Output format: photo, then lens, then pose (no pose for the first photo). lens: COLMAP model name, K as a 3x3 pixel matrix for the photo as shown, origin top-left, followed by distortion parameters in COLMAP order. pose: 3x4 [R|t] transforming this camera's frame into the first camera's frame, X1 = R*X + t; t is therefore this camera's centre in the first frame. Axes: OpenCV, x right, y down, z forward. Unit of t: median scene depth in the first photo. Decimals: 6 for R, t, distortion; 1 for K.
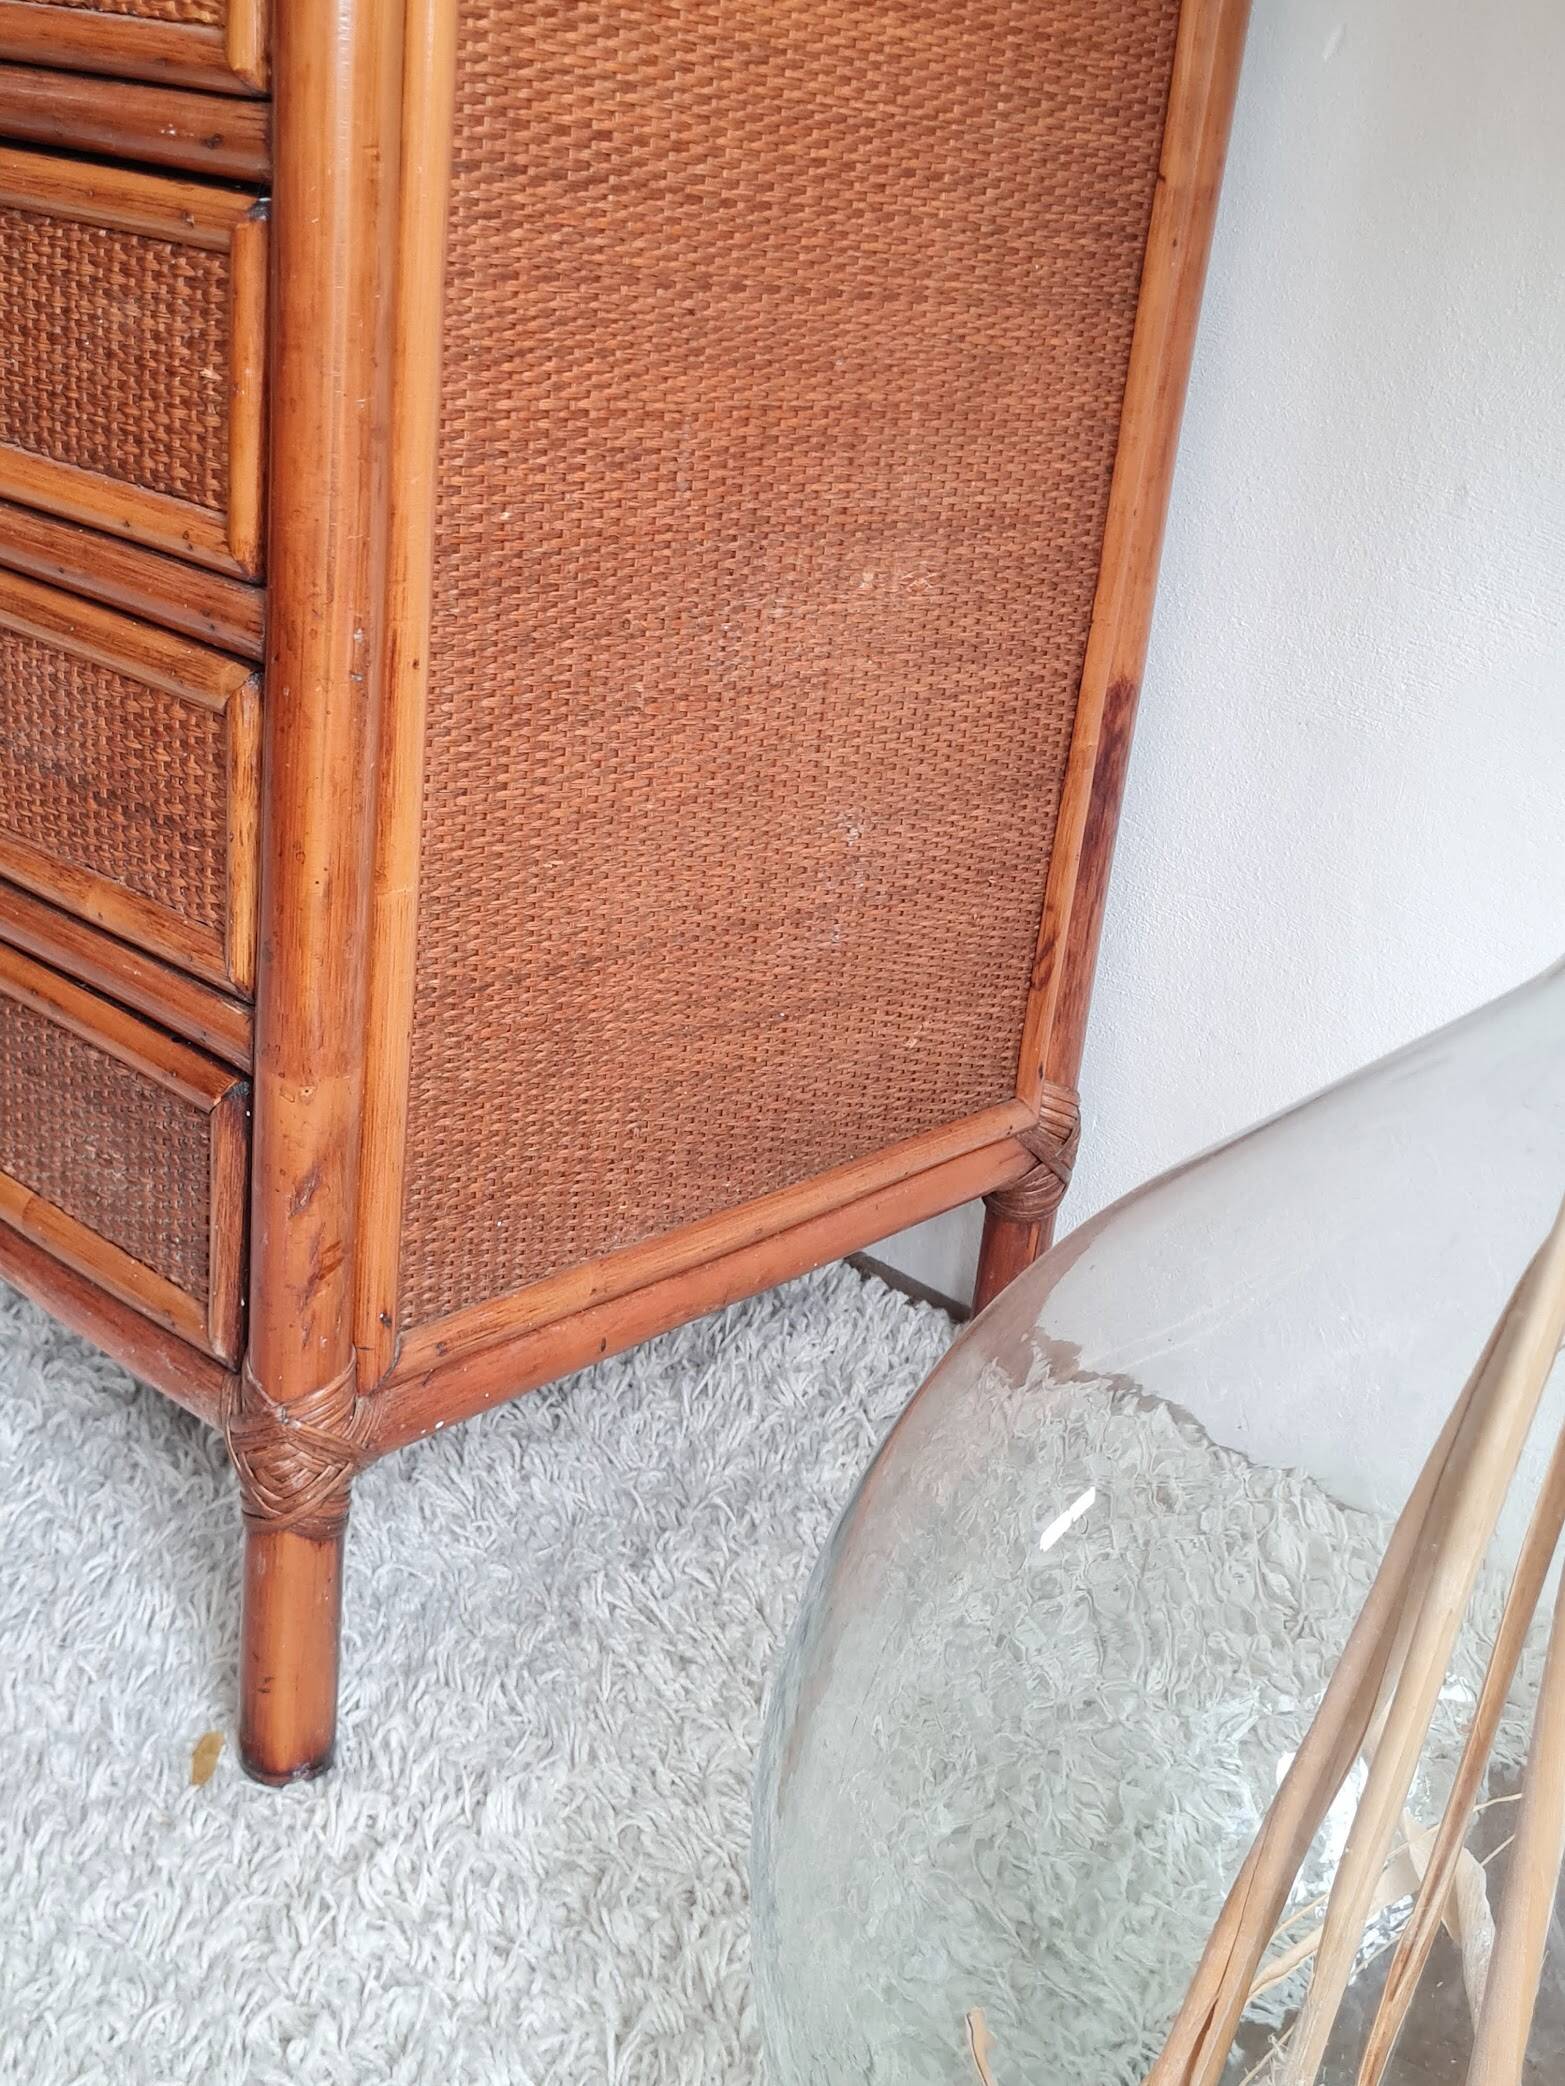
lens RADIAL K [[2408.2, 0, 789.8], [0, 2408.2, 1012.1], [0, 0, 1]] dist [0.035775, 0.000000]
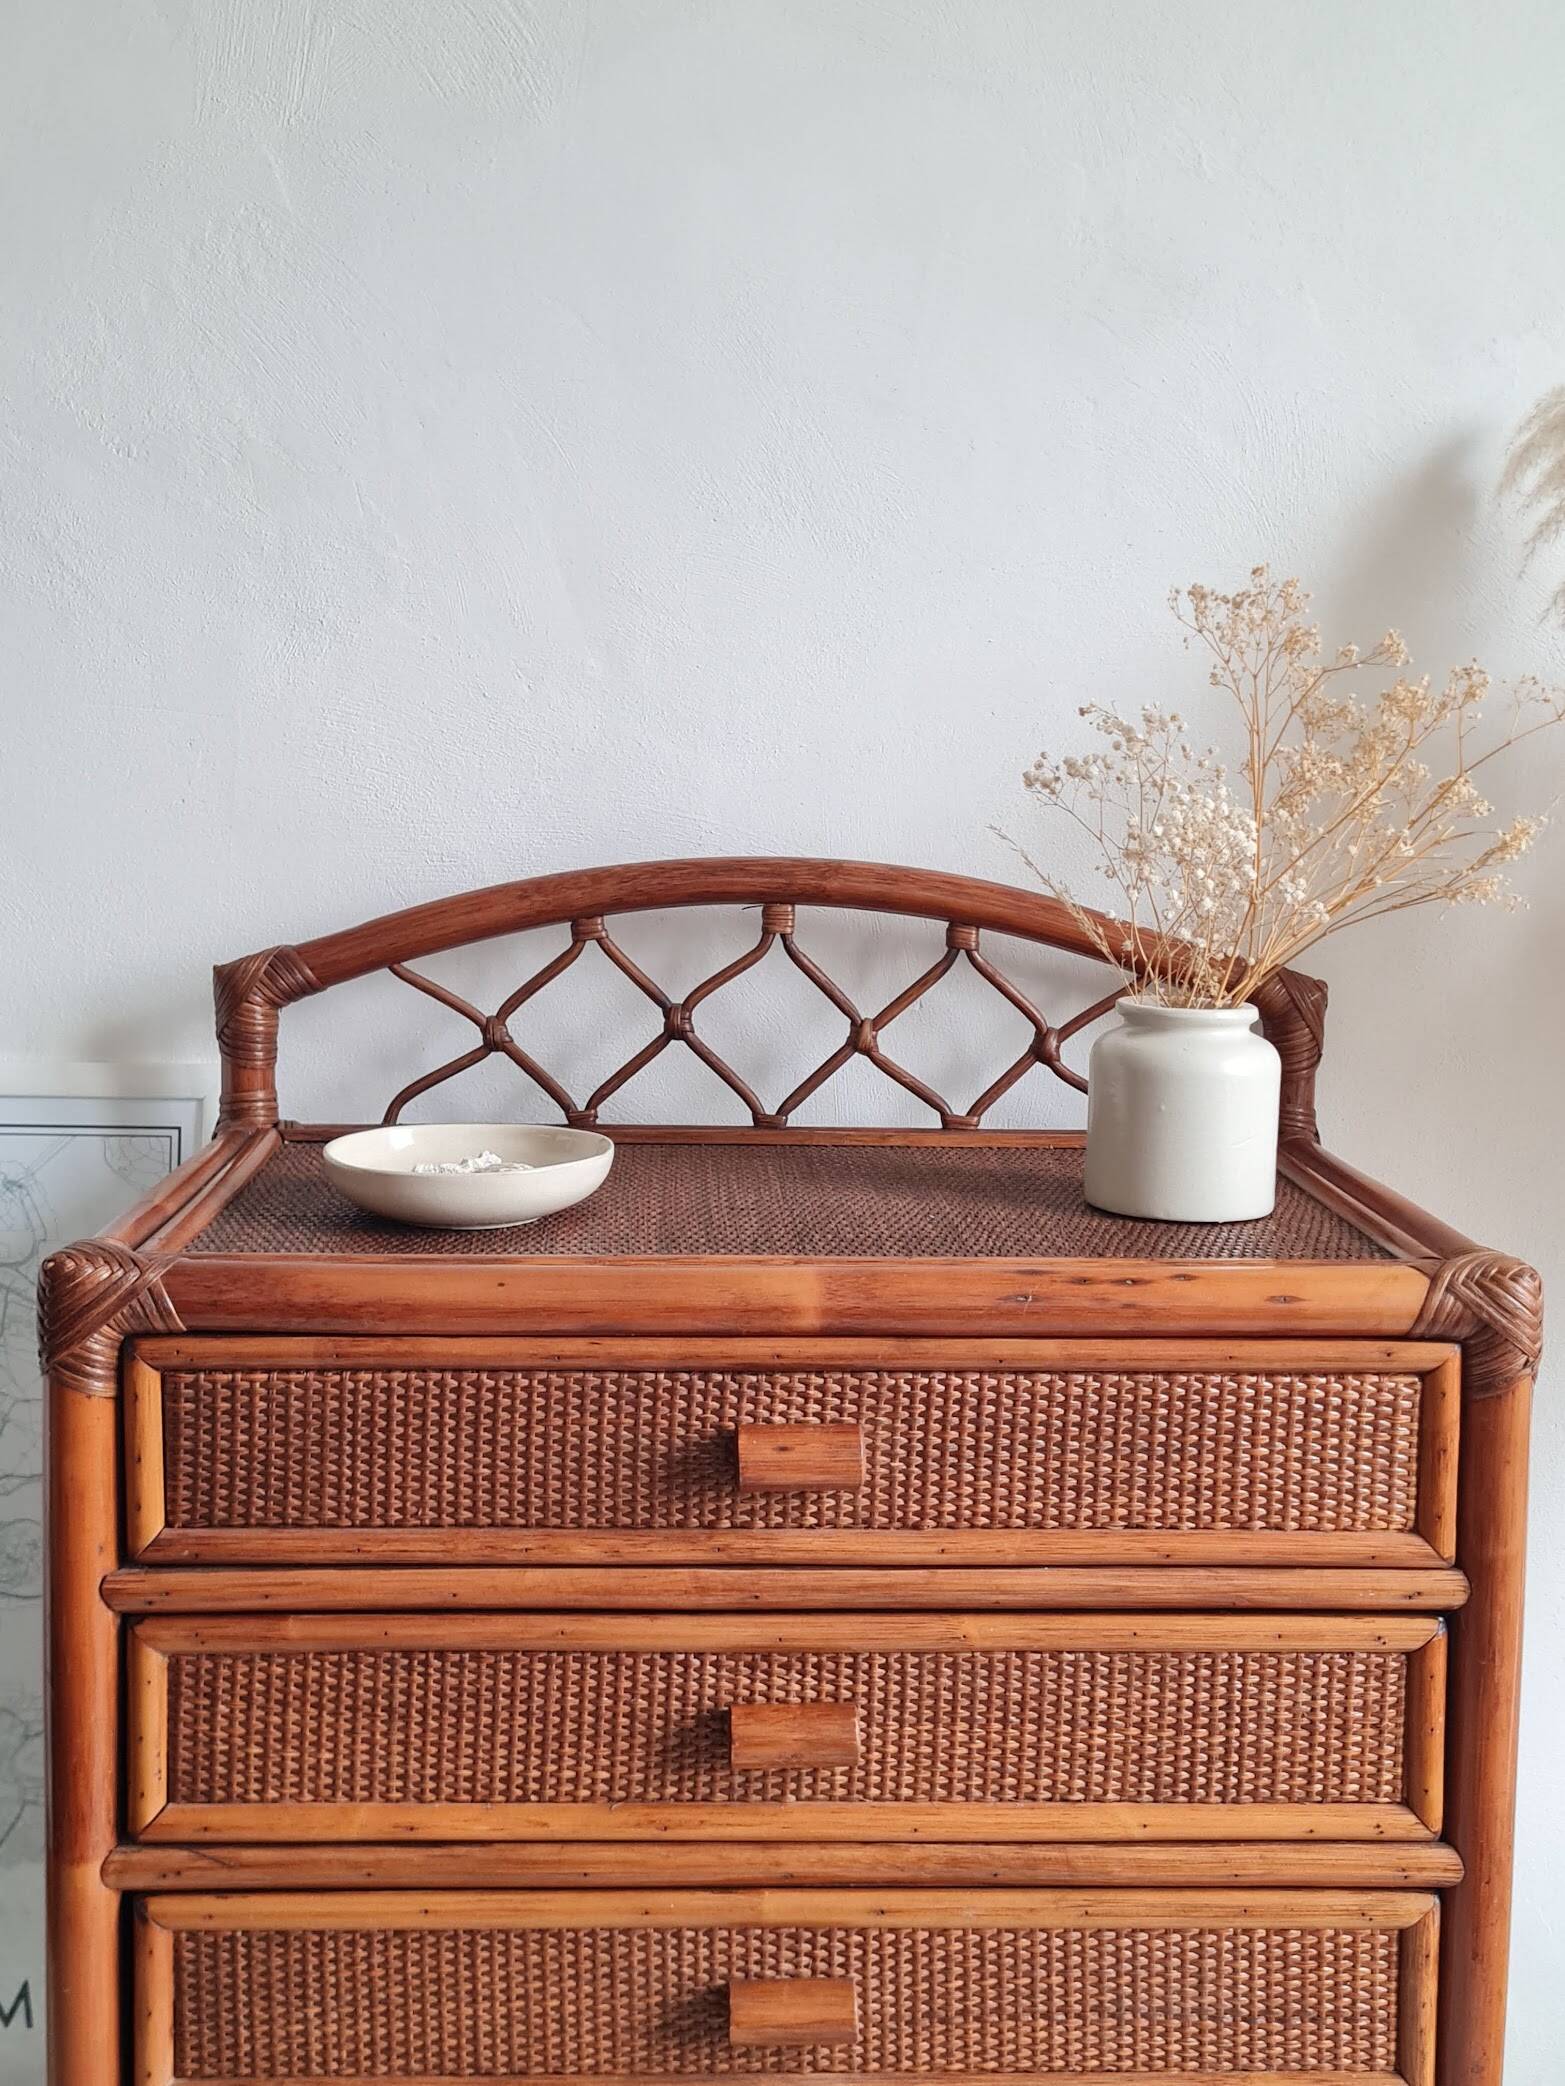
lens RADIAL K [[2408.2, 0, 758.3], [0, 2408.2, 1018.5], [0, 0, 1]] dist [0.035775, 0.000000]
pose [[0.717163, -0.165893, 0.676873, -1.320168], [0.311715, 0.945041, -0.098651, -0.576813], [-0.623307, 0.281740, 0.729460, -0.043206]]
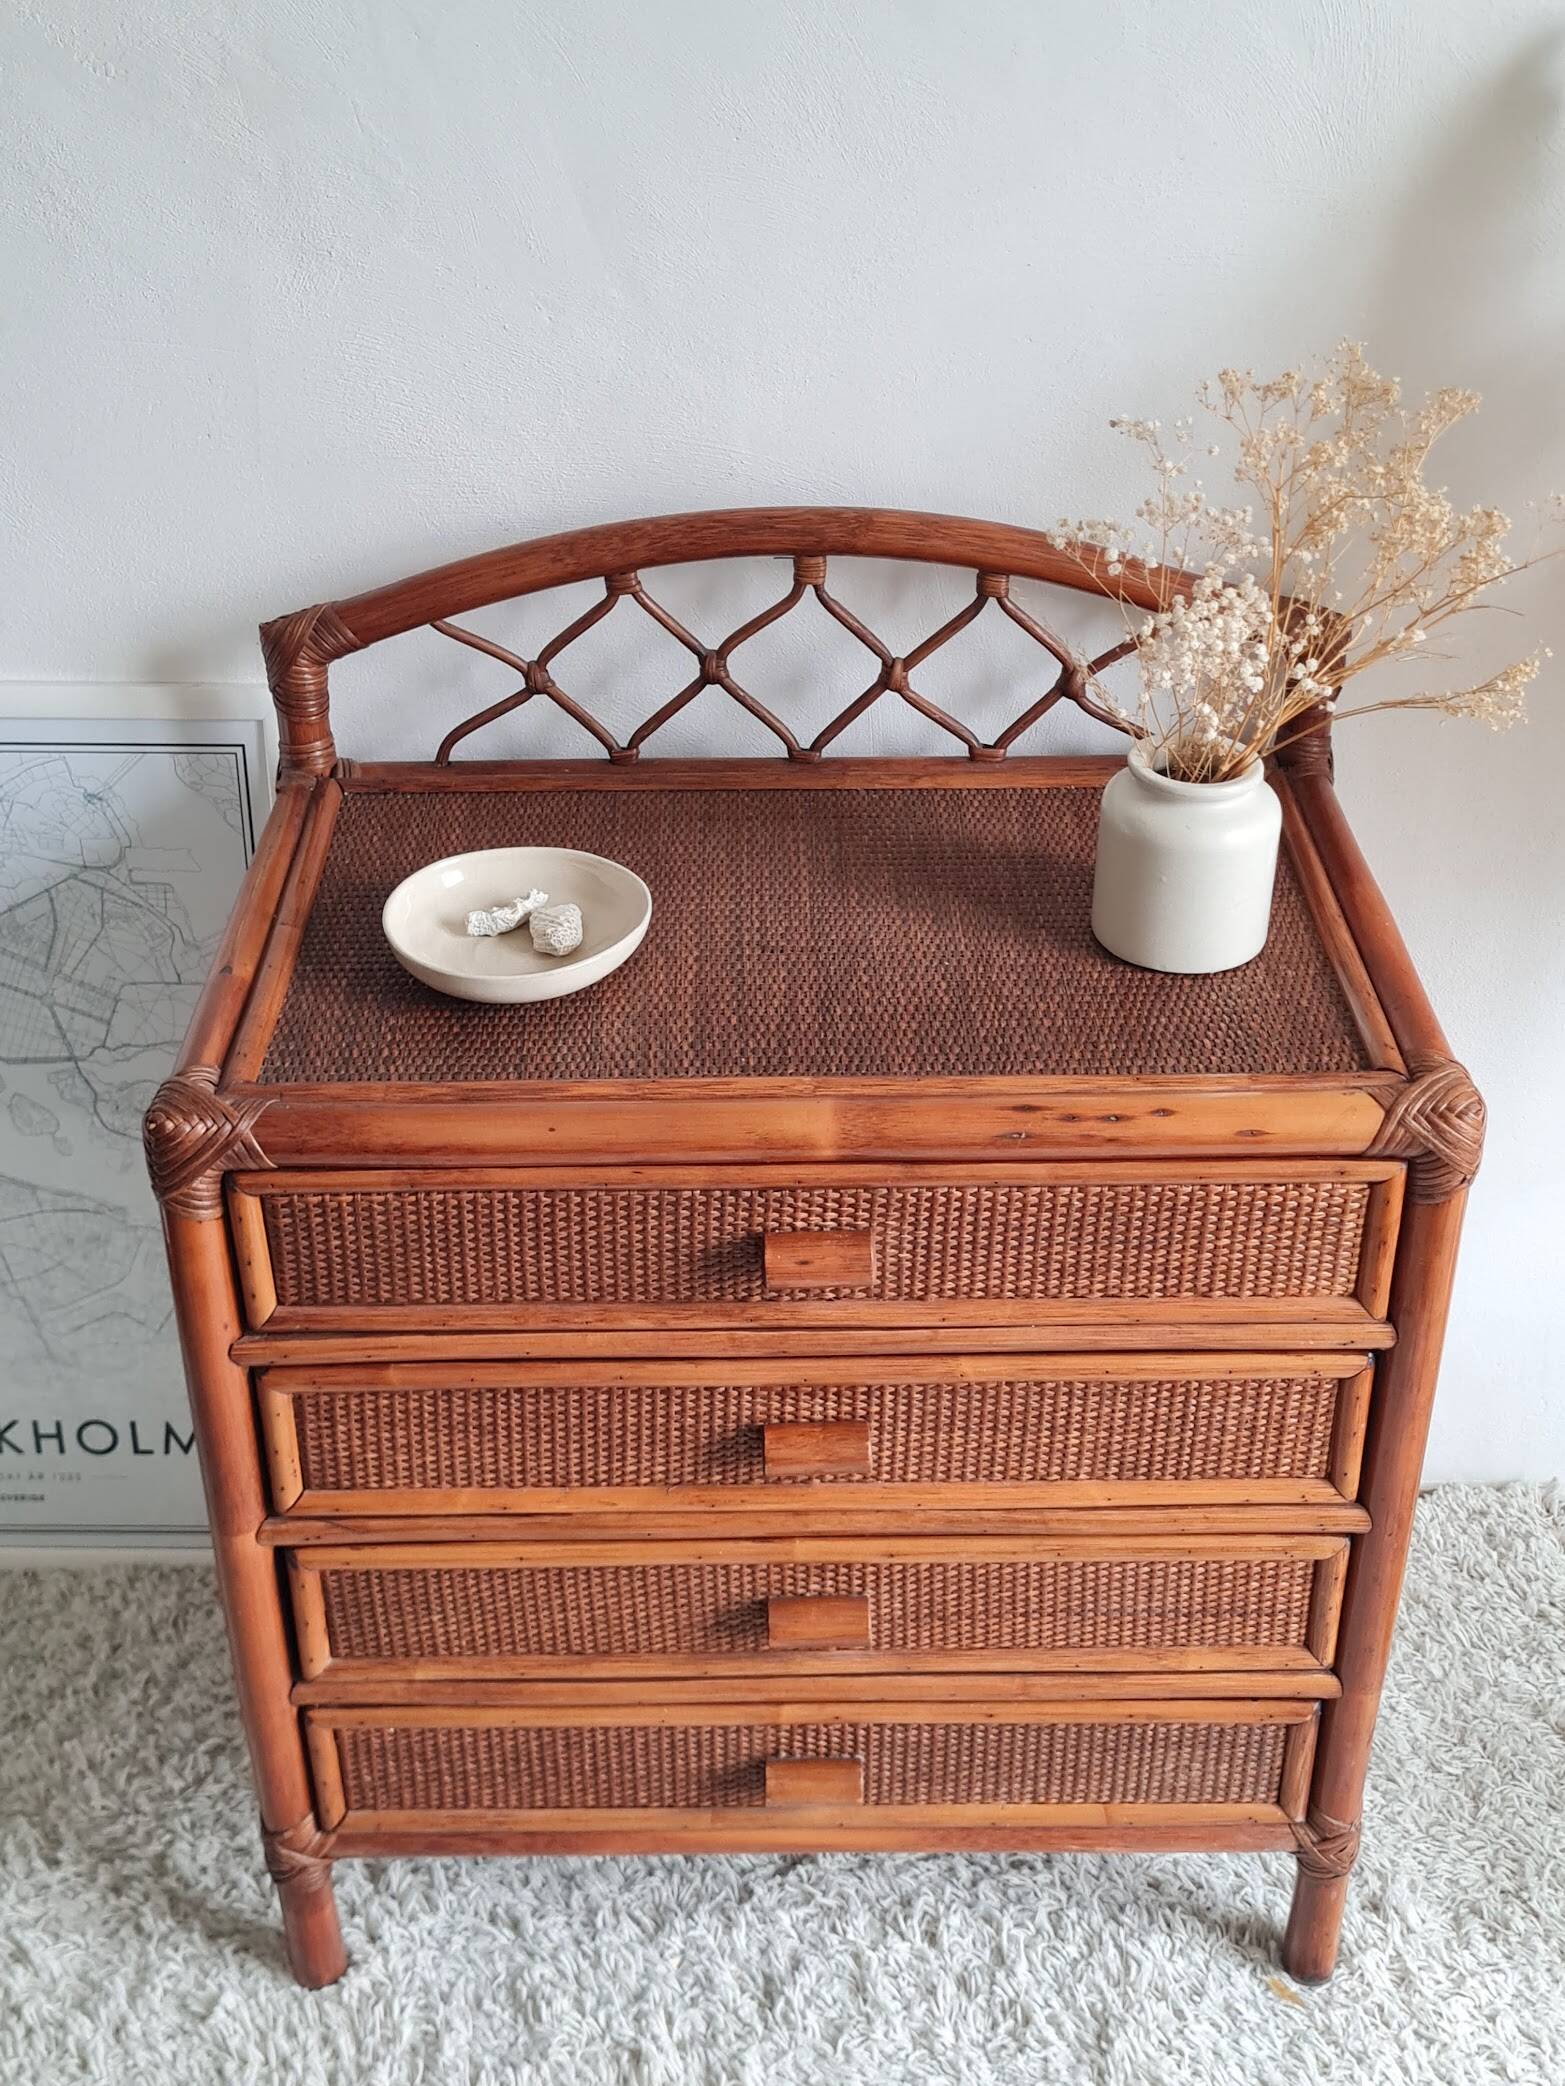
lens RADIAL K [[2408.2, 0, 783.7], [0, 2408.2, 1003.7], [0, 0, 1]] dist [0.035775, 0.000000]
pose [[0.728515, -0.442402, 0.523017, -1.188589], [0.325421, 0.895348, 0.304062, -1.089474], [-0.602799, -0.051313, 0.796241, -0.215254]]
